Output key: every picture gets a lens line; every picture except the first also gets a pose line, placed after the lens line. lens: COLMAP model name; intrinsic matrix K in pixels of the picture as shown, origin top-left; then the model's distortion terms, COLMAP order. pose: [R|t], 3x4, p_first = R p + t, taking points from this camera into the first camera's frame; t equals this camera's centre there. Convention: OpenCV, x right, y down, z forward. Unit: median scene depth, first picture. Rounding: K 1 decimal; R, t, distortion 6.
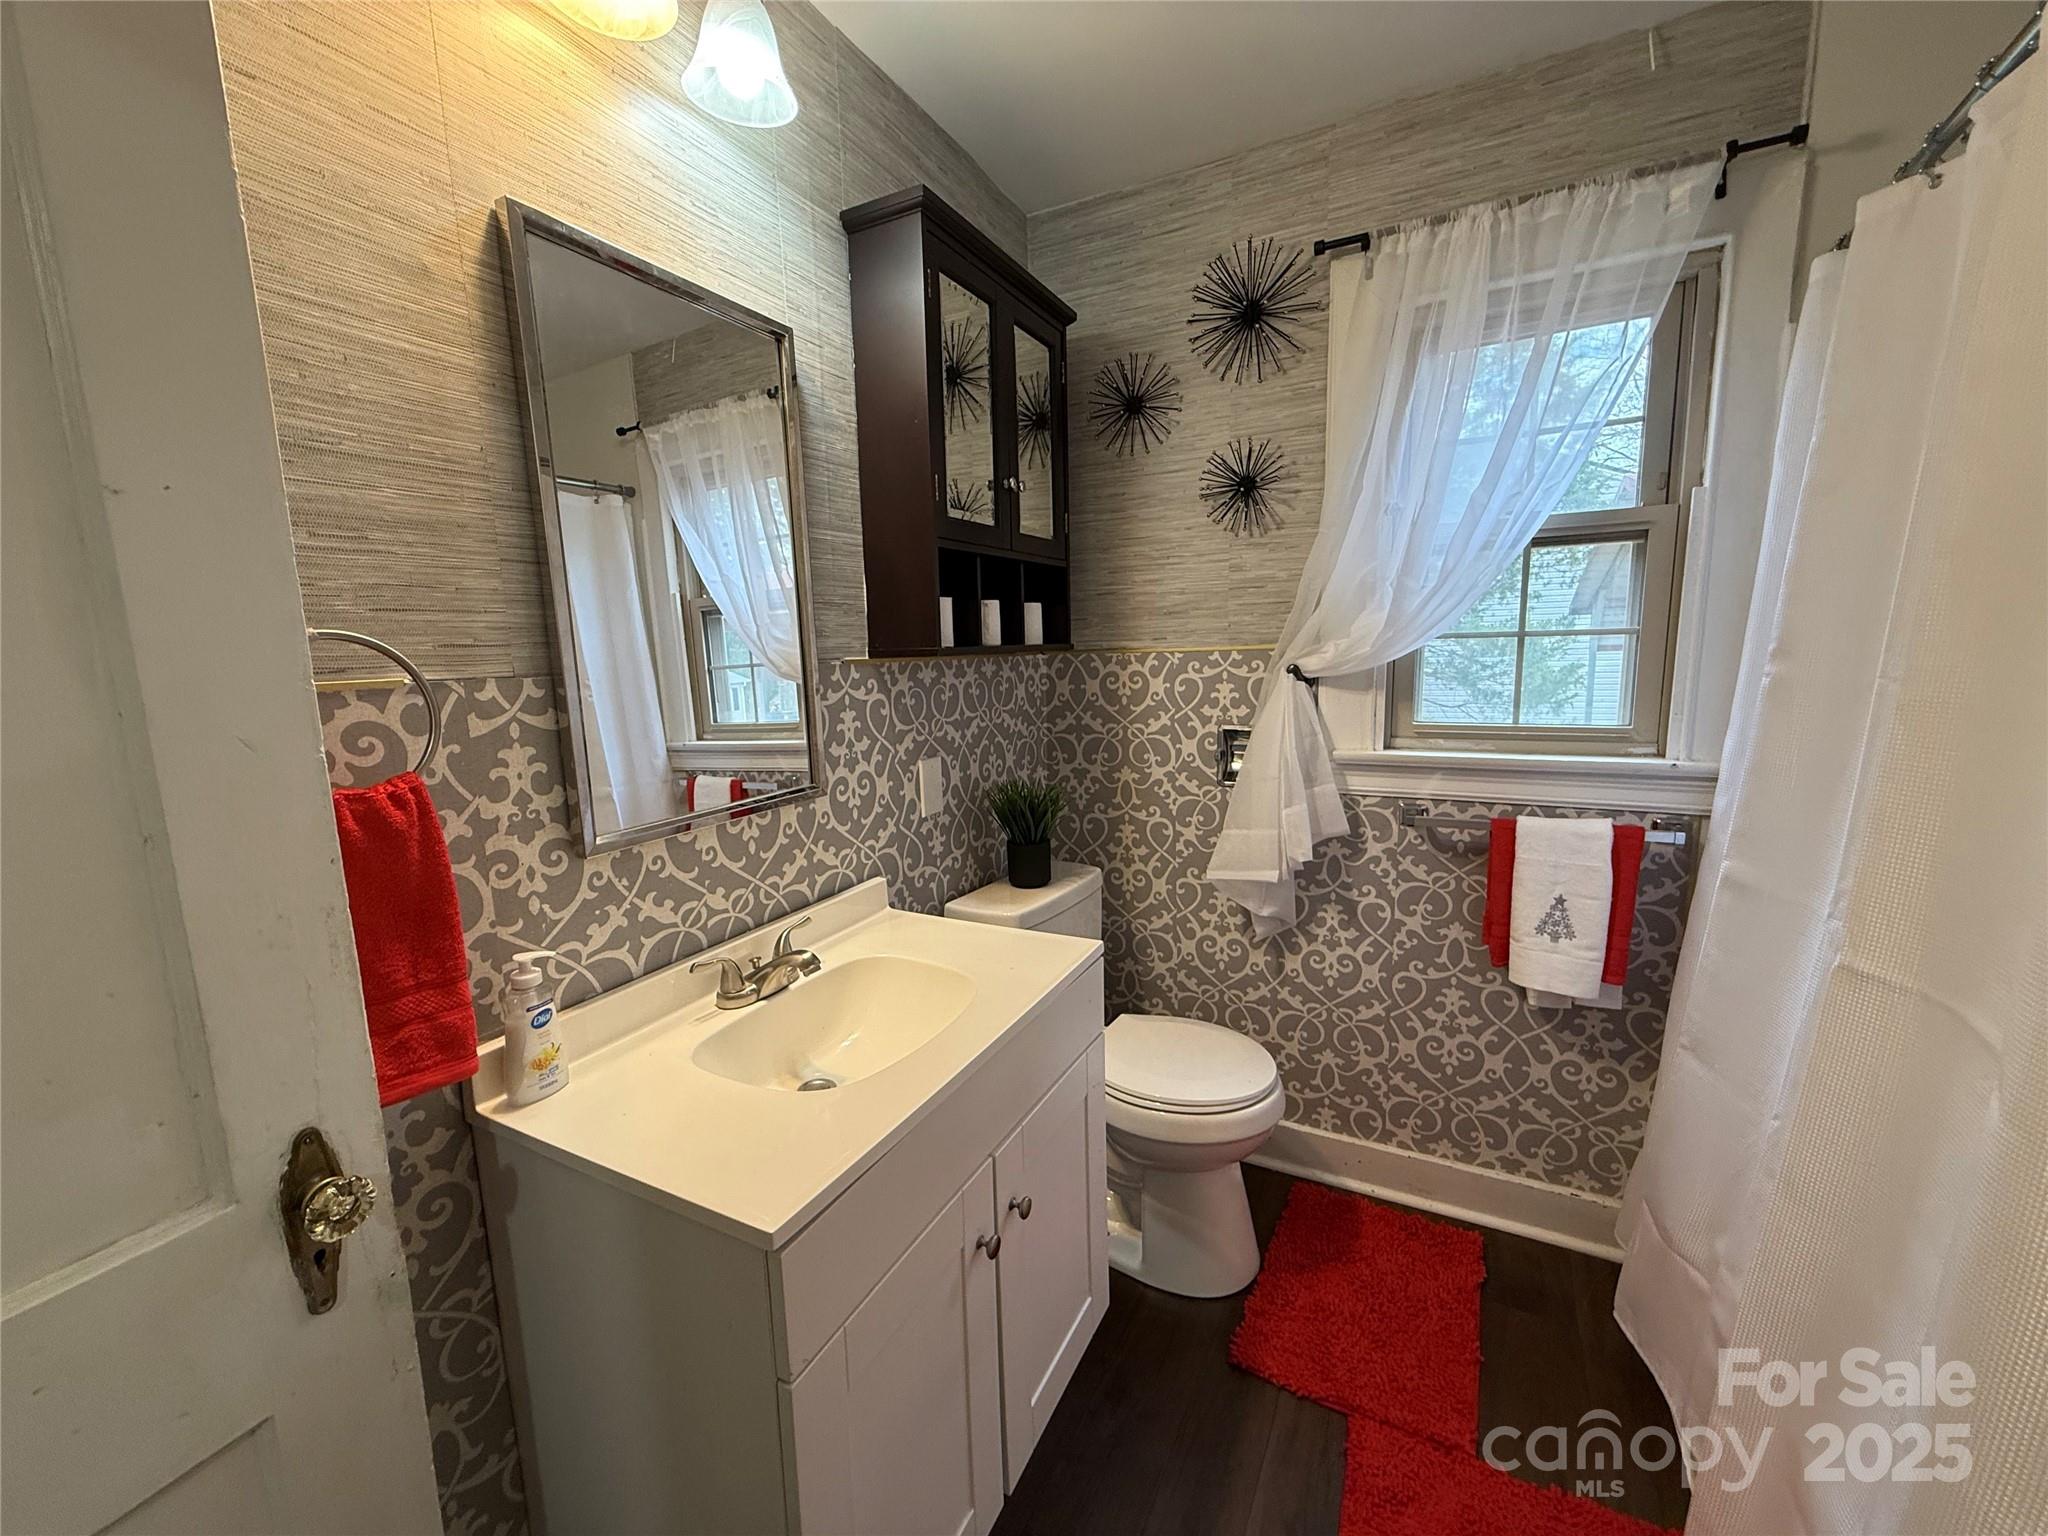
lens RADIAL K [[813.7, 0, 1018.7], [0, 813.7, 771.6], [0, 0, 1]] dist [-0.001328, 0.000169]
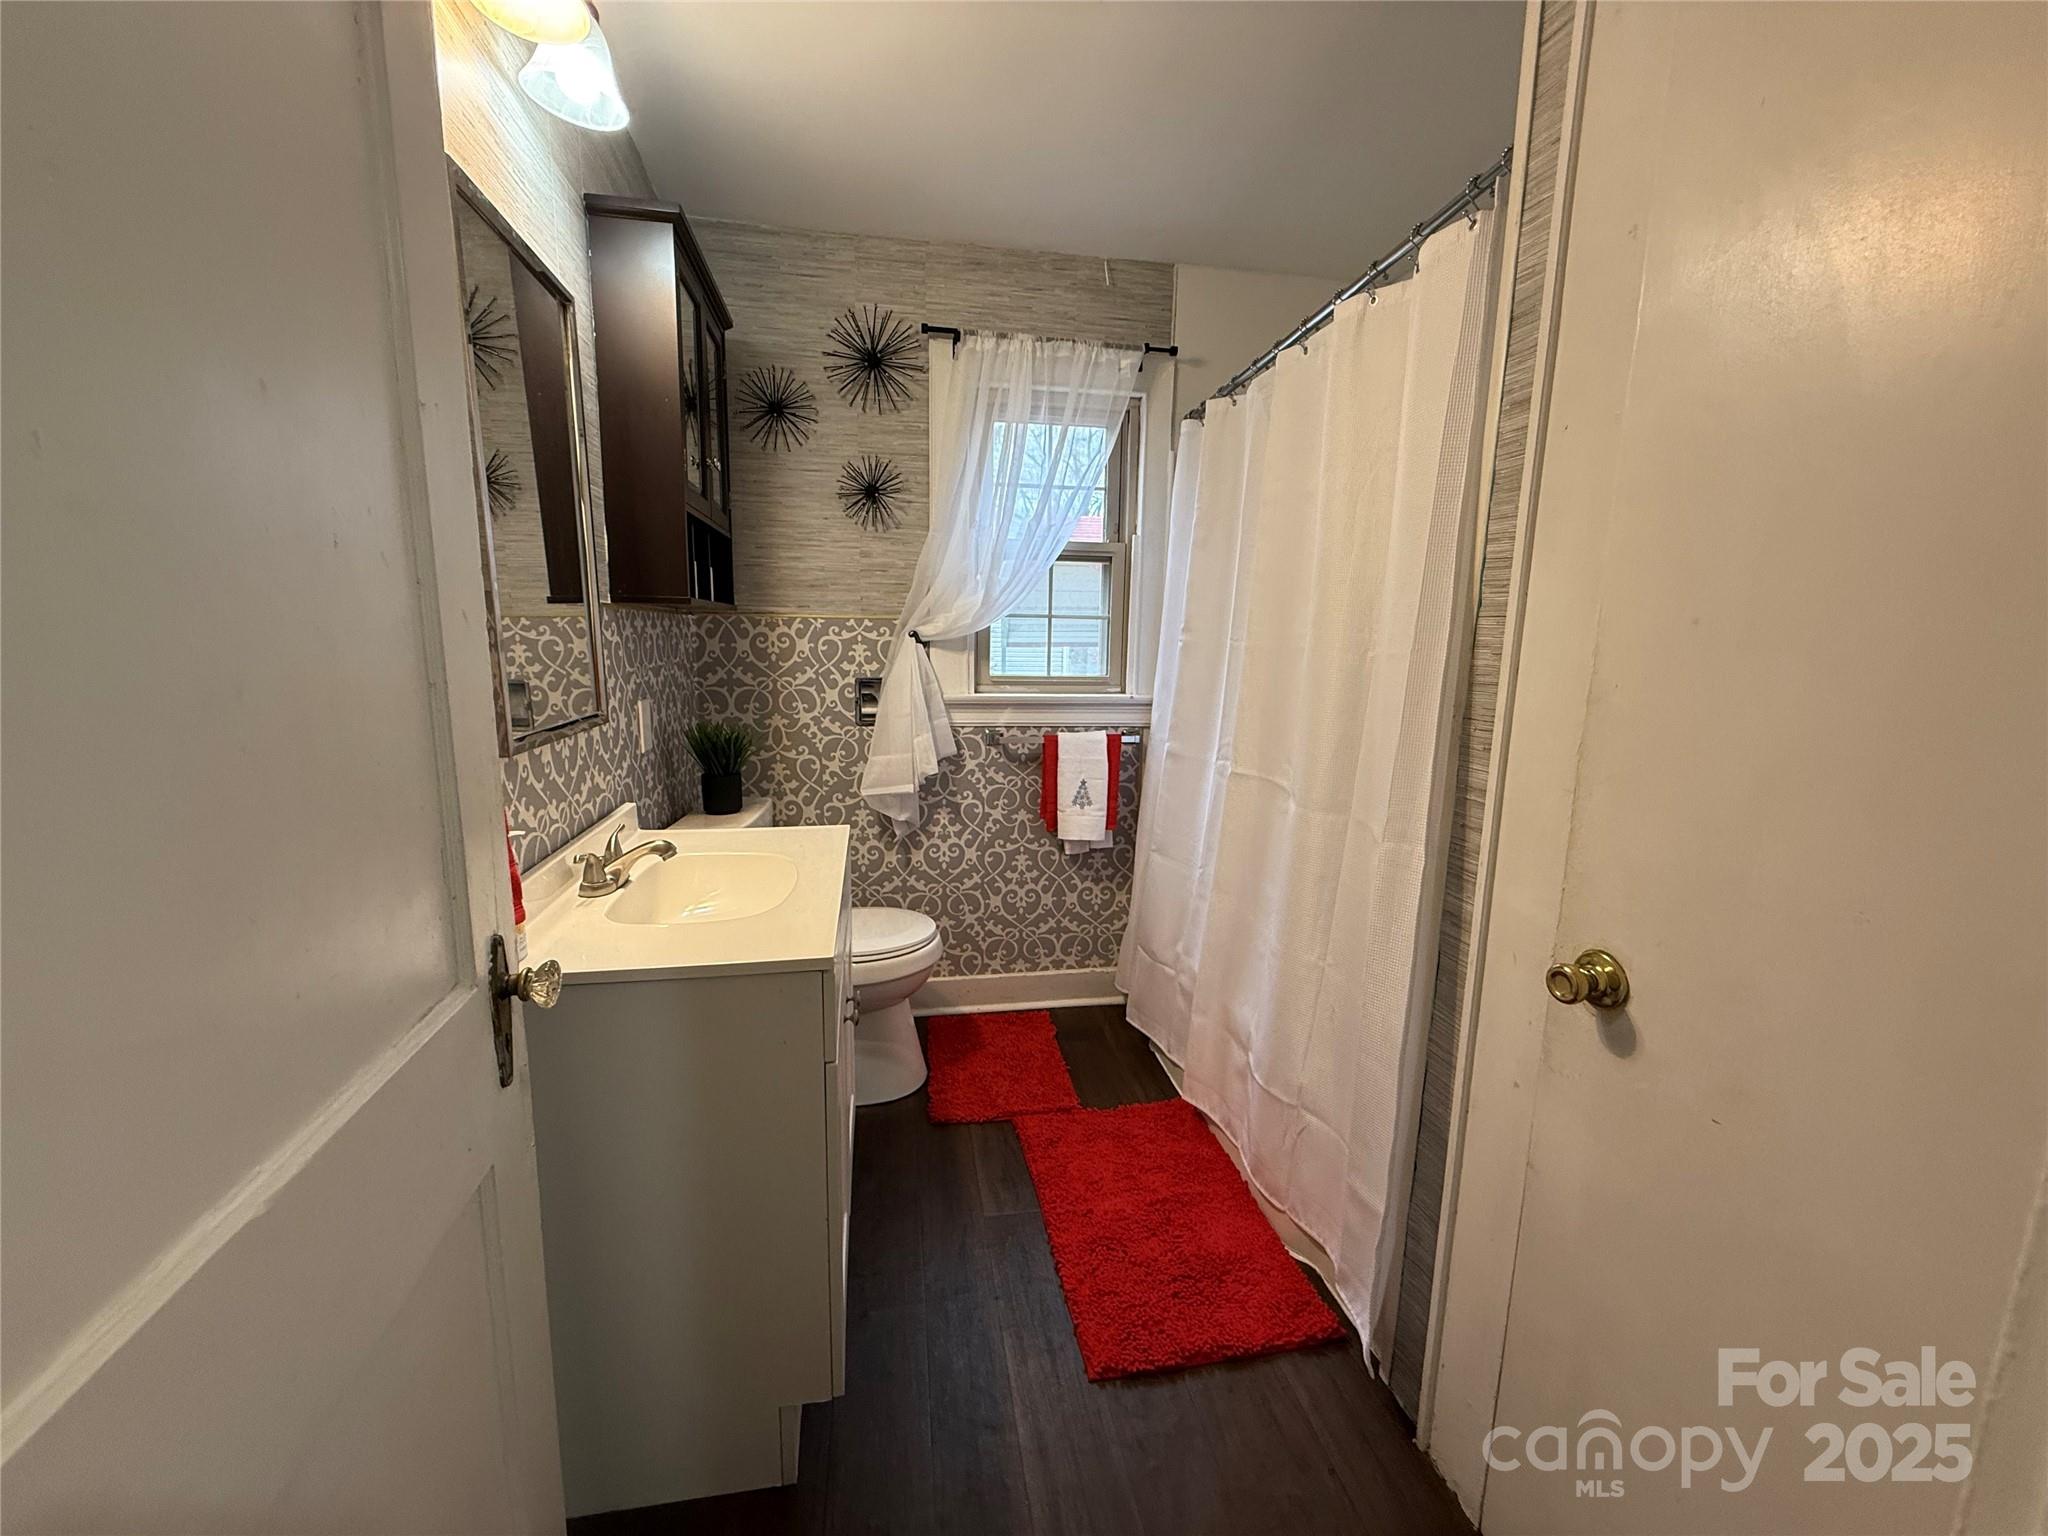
lens RADIAL K [[813.7, 0, 1018.7], [0, 813.7, 771.6], [0, 0, 1]] dist [-0.001328, 0.000169]
pose [[0.788791, -0.060669, 0.611661, -0.367442], [0.055401, 0.998084, 0.027553, 0.074450], [-0.612160, 0.012153, 0.790640, -0.171284]]
